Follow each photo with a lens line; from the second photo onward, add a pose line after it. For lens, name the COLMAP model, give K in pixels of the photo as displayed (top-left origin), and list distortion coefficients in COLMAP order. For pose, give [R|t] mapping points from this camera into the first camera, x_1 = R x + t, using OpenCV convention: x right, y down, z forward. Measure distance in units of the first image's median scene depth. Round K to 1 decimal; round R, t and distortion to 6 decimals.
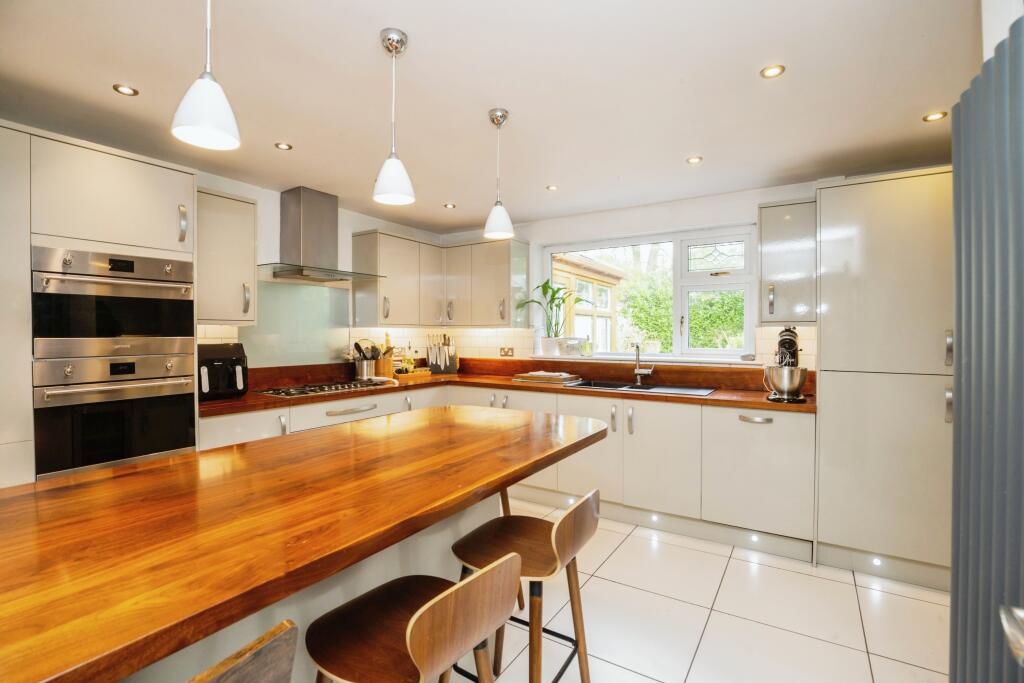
lens RADIAL K [[466.0, 0, 515.4], [0, 466.0, 343.8], [0, 0, 1]] dist [-0.028436, -0.000271]
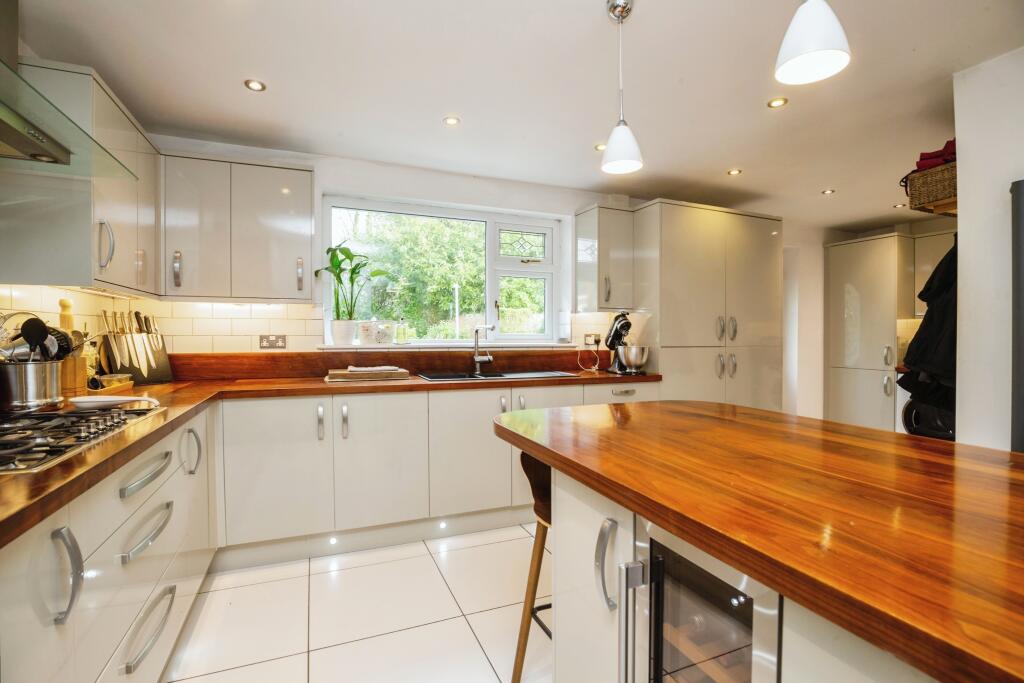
lens RADIAL K [[495.7, 0, 517.2], [0, 495.7, 331.9], [0, 0, 1]] dist [0.021685, 0.000263]
pose [[0.565475, 0.004081, 0.824755, -0.433633], [0.011931, 0.999843, -0.013128, 0.018569], [-0.824679, 0.017264, 0.565338, 0.348853]]
